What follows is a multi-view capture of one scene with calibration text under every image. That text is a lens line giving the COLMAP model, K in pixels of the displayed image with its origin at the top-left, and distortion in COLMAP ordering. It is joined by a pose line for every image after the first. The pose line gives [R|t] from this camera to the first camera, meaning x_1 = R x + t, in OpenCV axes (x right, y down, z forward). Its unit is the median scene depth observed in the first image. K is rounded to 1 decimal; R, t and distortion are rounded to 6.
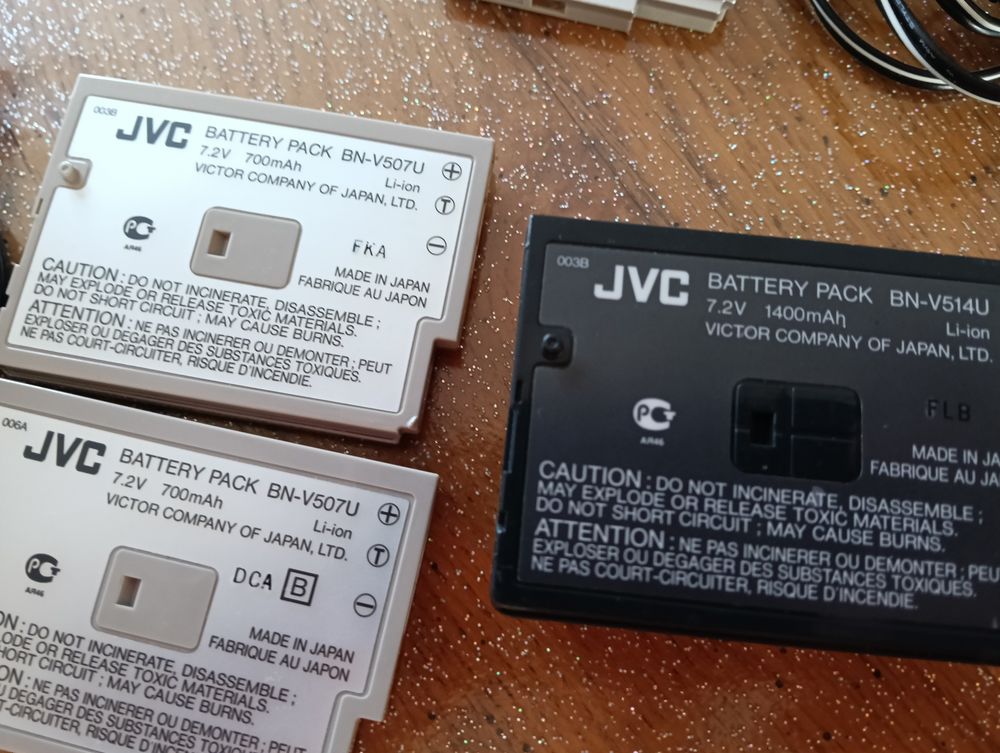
lens RADIAL K [[882.9, 0, 499.9], [0, 882.9, 376.8], [0, 0, 1]] dist [0.040686, -0.149361]
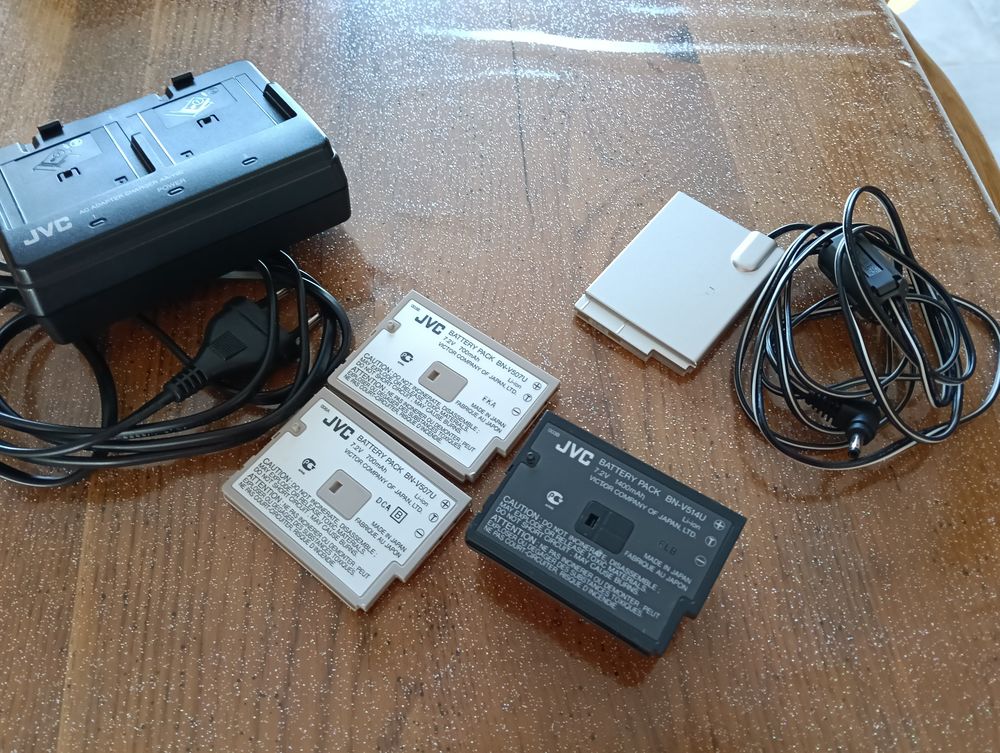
lens RADIAL K [[882.9, 0, 502.7], [0, 882.9, 379.4], [0, 0, 1]] dist [0.040686, -0.149361]
pose [[0.893108, 0.378994, -0.242325, 0.461969], [-0.428534, 0.880634, -0.202094, 0.280225], [0.136807, 0.284336, 0.948913, -1.320904]]
